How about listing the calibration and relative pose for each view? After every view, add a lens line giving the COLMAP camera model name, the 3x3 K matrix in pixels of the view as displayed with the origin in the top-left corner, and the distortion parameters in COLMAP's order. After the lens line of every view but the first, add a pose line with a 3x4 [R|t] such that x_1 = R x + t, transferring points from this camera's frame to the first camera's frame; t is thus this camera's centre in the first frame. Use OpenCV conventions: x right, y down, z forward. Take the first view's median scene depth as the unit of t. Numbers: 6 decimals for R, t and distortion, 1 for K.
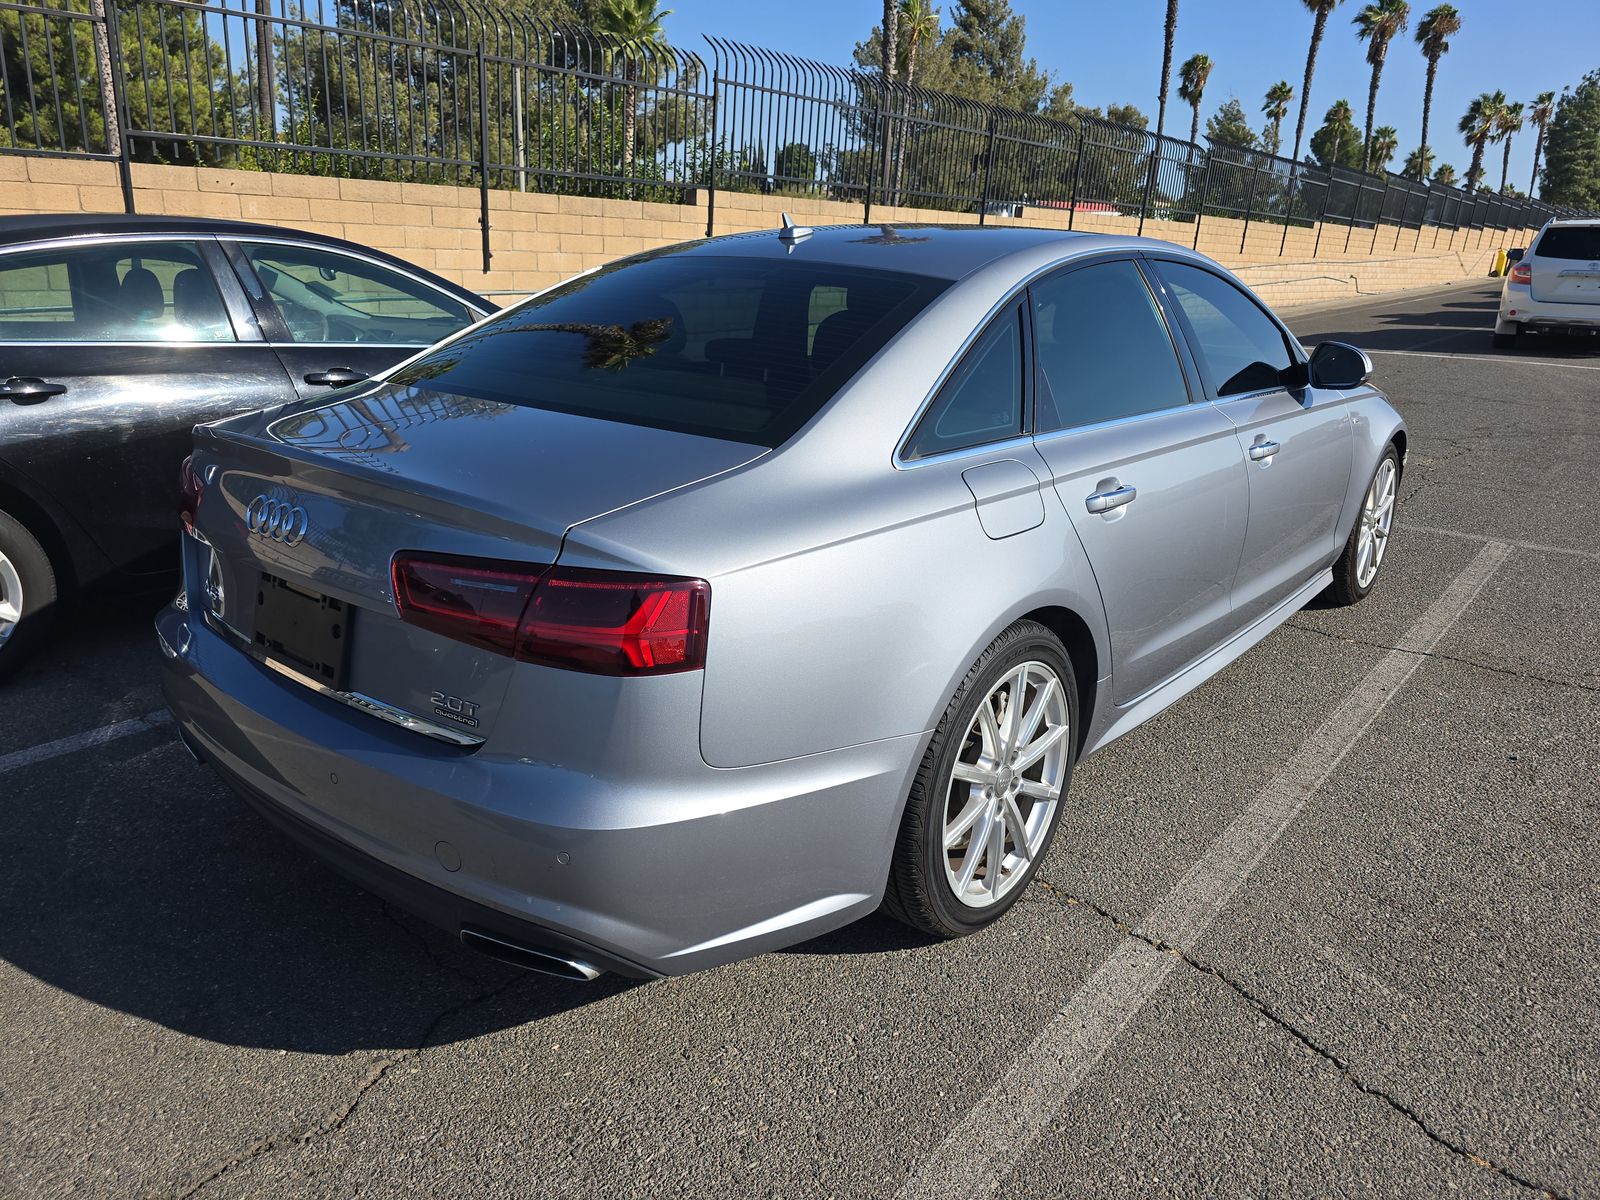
lens RADIAL K [[1074.5, 0, 800.0], [0, 1074.5, 600.0], [0, 0, 1]] dist [0.036814, -0.045447]
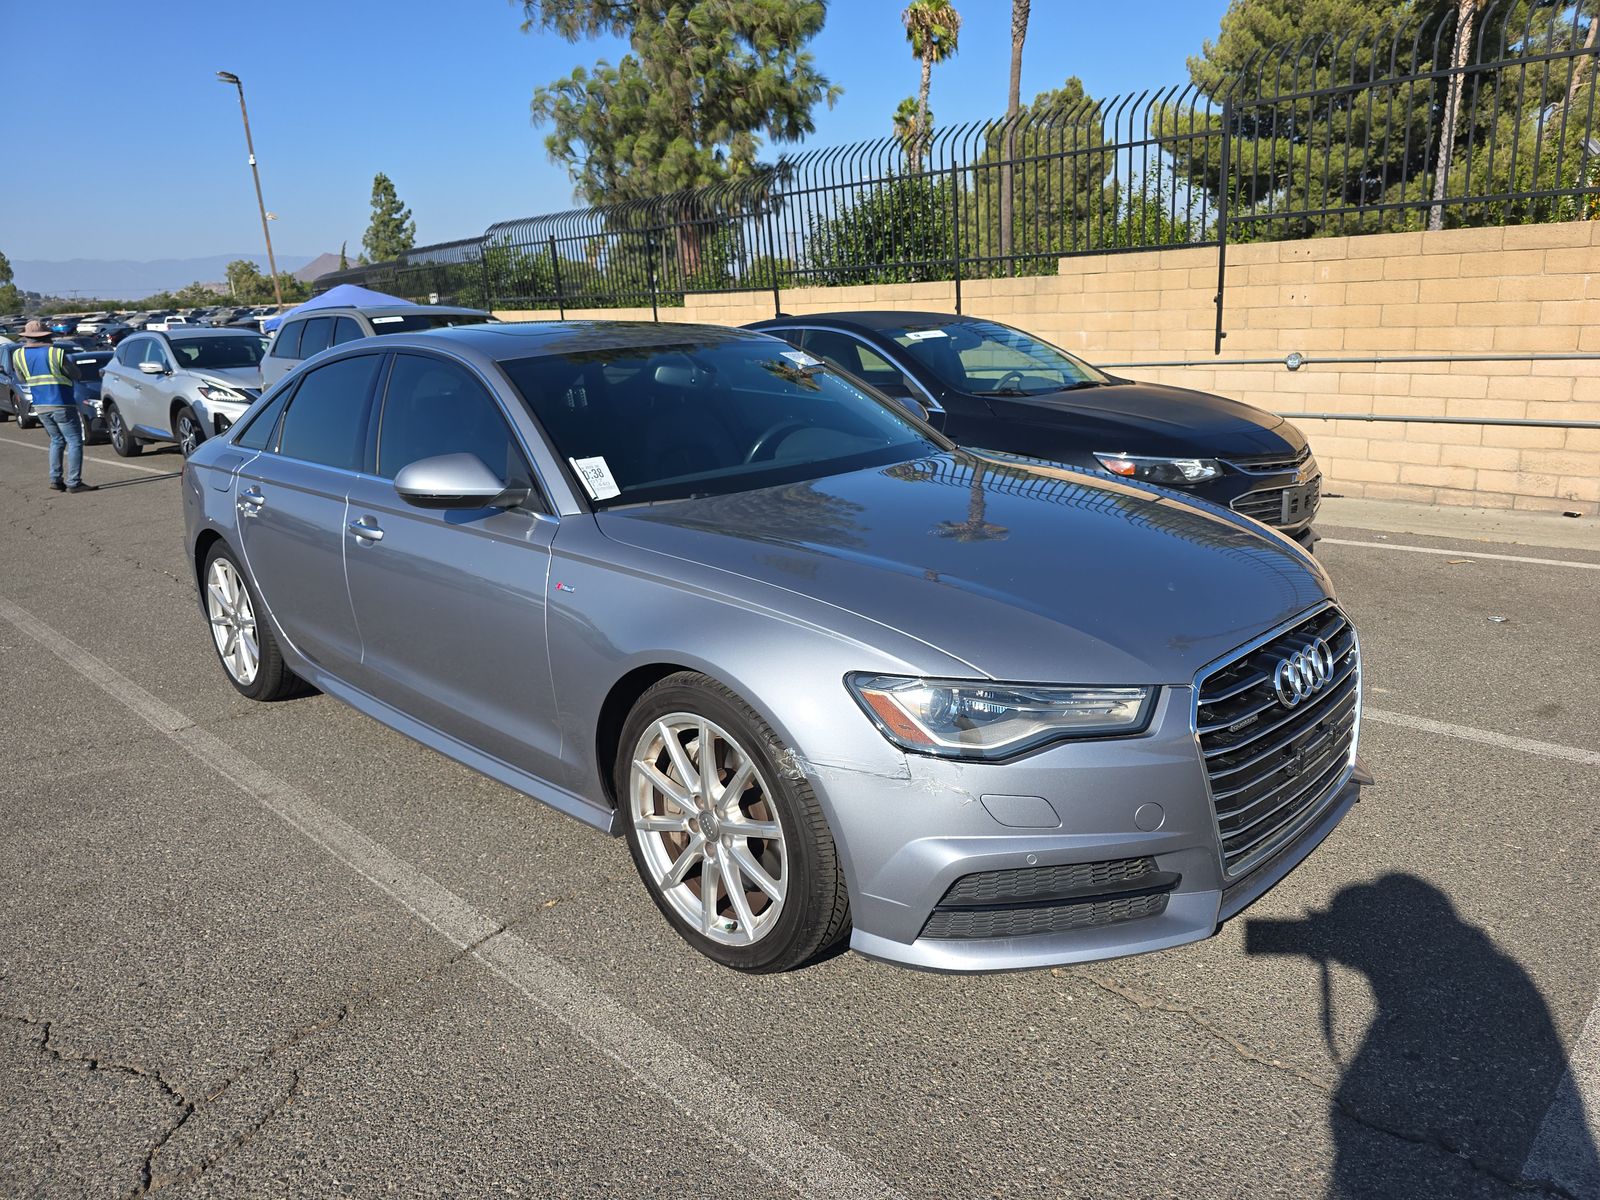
lens RADIAL K [[1074.5, 0, 800.0], [0, 1074.5, 600.0], [0, 0, 1]] dist [0.036814, -0.045447]
pose [[-0.065265, 0.241232, -0.968271, 1.202849], [-0.291600, 0.923374, 0.249701, -0.386943], [0.954311, 0.298644, 0.010079, 1.171890]]
